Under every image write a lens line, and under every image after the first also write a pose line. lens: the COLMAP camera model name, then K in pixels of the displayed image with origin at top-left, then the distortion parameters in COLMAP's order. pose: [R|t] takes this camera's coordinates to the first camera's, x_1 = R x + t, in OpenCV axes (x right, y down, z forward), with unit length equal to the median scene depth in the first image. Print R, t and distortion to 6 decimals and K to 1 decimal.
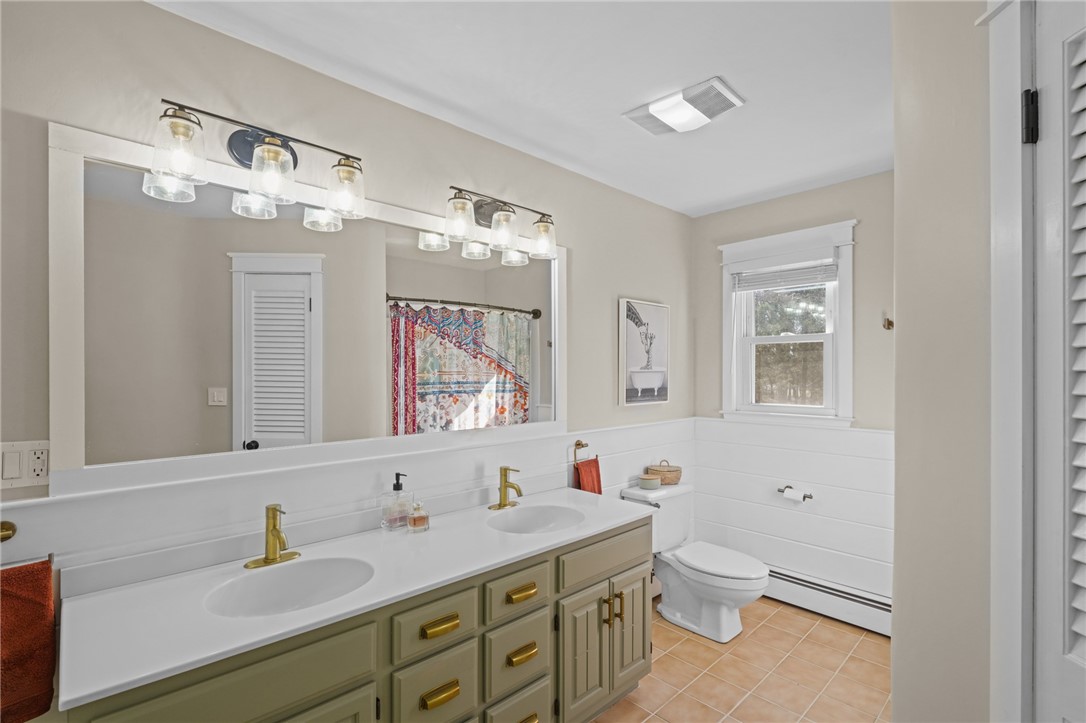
lens RADIAL K [[502.4, 0, 537.9], [0, 502.4, 365.5], [0, 0, 1]] dist [-0.072469, 0.030157]
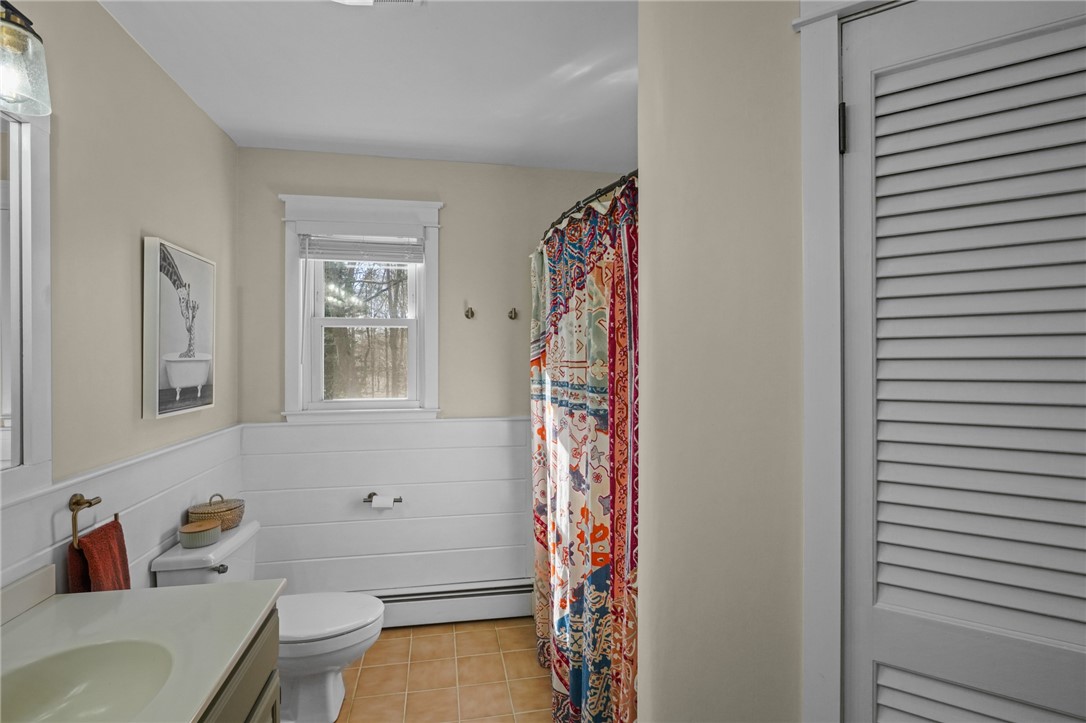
lens RADIAL K [[508.5, 0, 544.1], [0, 508.5, 361.5], [0, 0, 1]] dist [-0.014924, -0.000115]
pose [[0.521246, -0.003813, 0.853398, -0.095778], [-0.008384, 0.999919, 0.009589, 0.003410], [-0.853365, -0.012153, 0.521172, 0.293705]]
